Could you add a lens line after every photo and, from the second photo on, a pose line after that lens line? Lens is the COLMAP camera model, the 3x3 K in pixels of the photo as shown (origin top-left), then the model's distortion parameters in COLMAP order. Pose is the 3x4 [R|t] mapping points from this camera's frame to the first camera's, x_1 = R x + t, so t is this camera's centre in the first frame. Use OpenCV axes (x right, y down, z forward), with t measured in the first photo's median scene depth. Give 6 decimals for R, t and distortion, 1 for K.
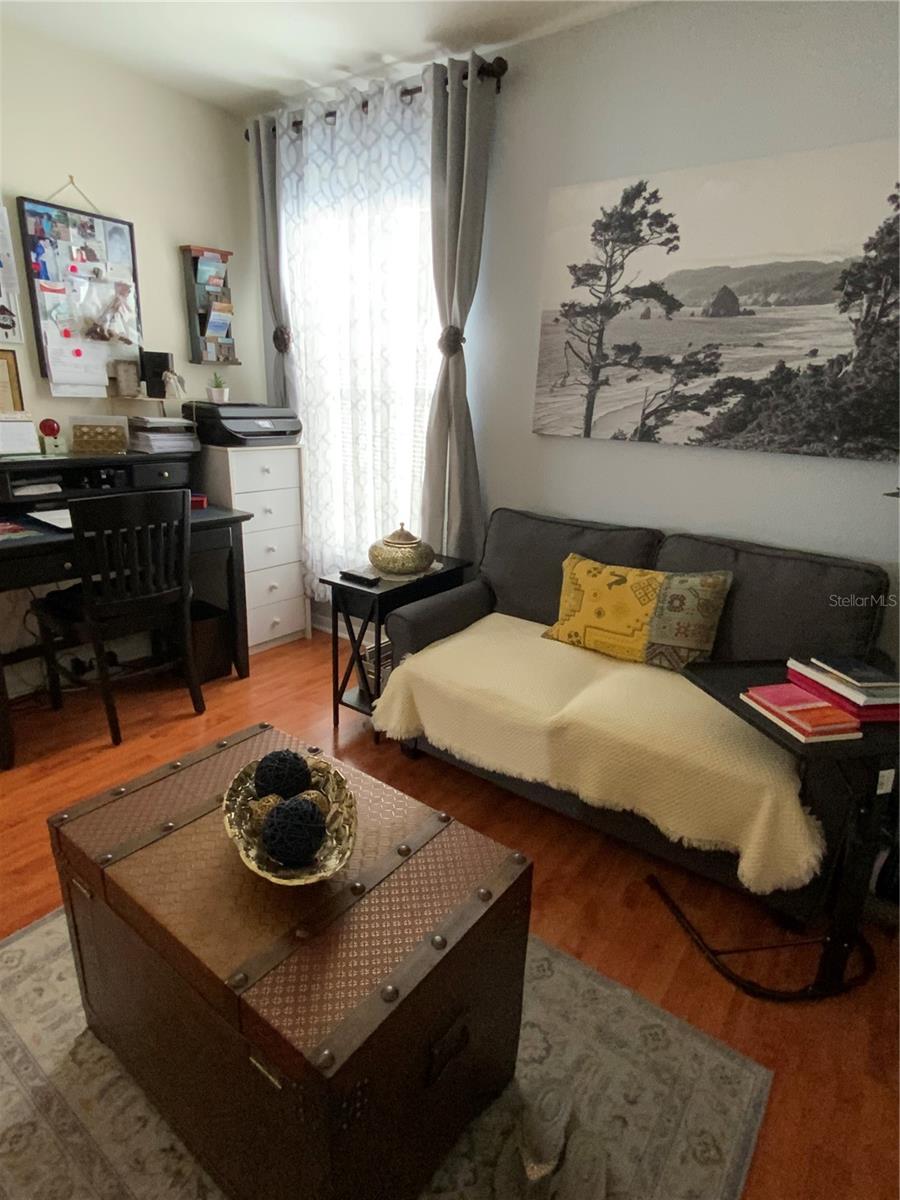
lens RADIAL K [[635.8, 0, 449.2], [0, 635.8, 598.0], [0, 0, 1]] dist [0.052385, -0.052203]
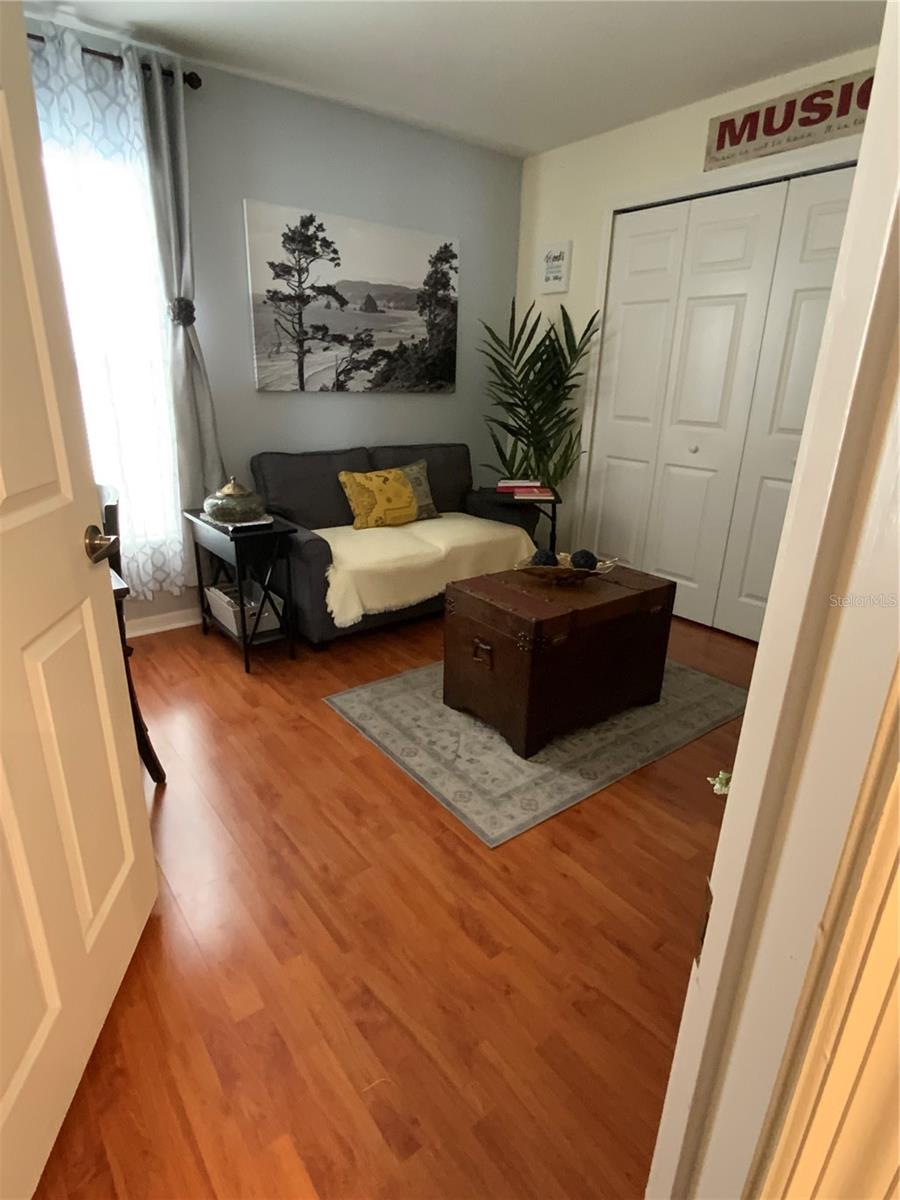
lens RADIAL K [[635.8, 0, 449.2], [0, 635.8, 598.0], [0, 0, 1]] dist [0.052385, -0.052203]
pose [[0.302837, -0.347720, 0.887345, -1.201405], [0.288126, 0.920901, 0.262537, -0.123610], [-0.908446, 0.176161, 0.379069, 0.292074]]
